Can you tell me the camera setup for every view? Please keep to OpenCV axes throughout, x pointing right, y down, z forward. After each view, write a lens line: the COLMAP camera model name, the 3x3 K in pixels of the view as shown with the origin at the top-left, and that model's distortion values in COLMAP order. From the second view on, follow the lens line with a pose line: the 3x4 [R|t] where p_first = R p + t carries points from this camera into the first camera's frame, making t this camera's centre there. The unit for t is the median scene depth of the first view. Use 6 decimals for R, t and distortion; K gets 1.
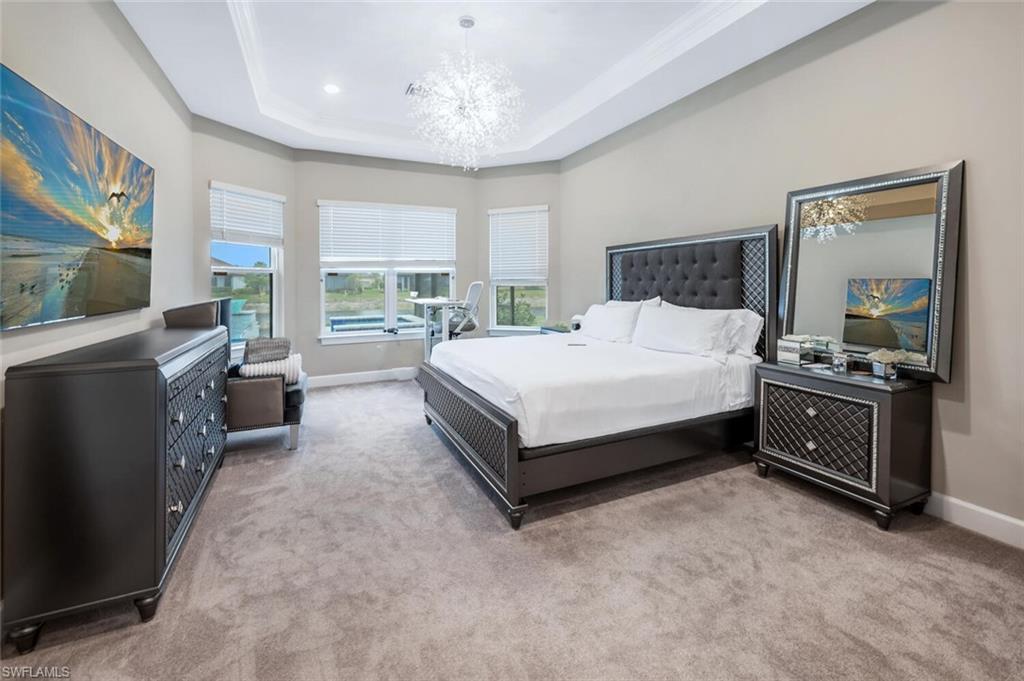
lens RADIAL K [[410.5, 0, 514.8], [0, 410.5, 321.6], [0, 0, 1]] dist [-0.000057, 0.000072]
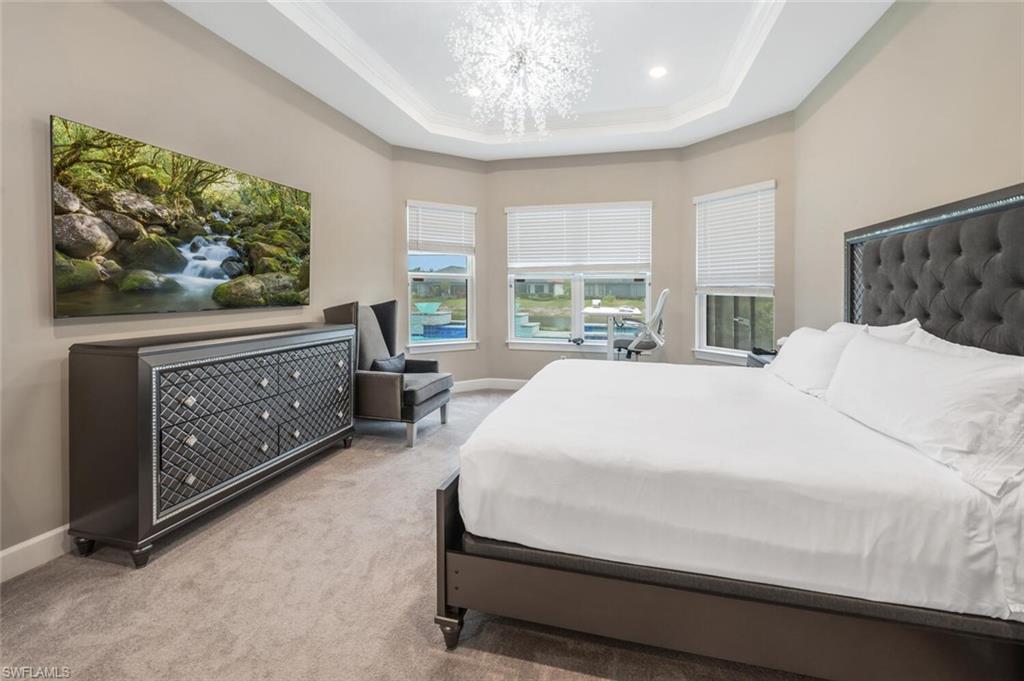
lens RADIAL K [[414.9, 0, 531.7], [0, 414.9, 321.3], [0, 0, 1]] dist [-0.001129, -0.000354]
pose [[0.790261, 0.057204, -0.610094, 0.246882], [-0.070274, 0.997525, 0.002503, -0.023086], [0.608727, 0.040896, 0.792325, 0.255666]]
